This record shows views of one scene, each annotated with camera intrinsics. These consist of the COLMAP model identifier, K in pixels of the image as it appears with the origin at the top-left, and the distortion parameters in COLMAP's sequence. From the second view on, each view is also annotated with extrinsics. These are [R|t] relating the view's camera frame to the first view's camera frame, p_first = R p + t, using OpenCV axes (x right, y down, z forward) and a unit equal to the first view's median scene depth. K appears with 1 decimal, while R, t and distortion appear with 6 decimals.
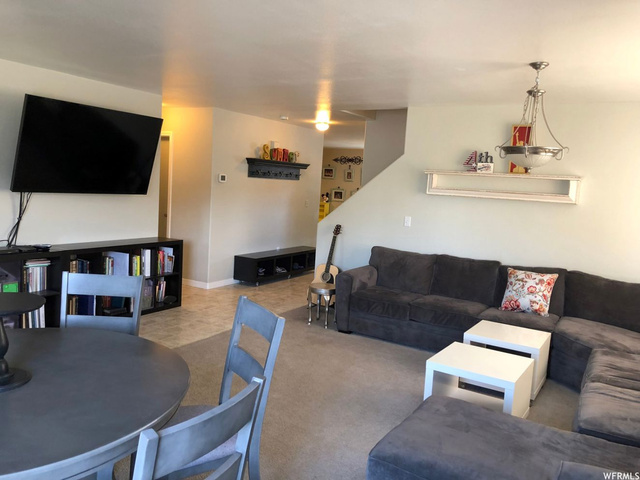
lens RADIAL K [[519.9, 0, 322.0], [0, 519.9, 238.2], [0, 0, 1]] dist [0.031724, -0.053584]
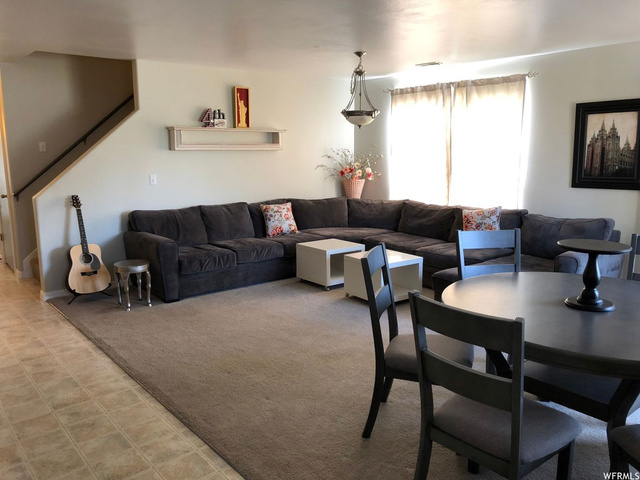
lens RADIAL K [[519.9, 0, 317.3], [0, 519.9, 236.6], [0, 0, 1]] dist [0.031724, -0.053584]
pose [[0.344797, -0.216974, 0.913256, -0.723243], [0.127630, 0.974720, 0.183390, -0.077333], [-0.929960, 0.053327, 0.363773, 0.407099]]
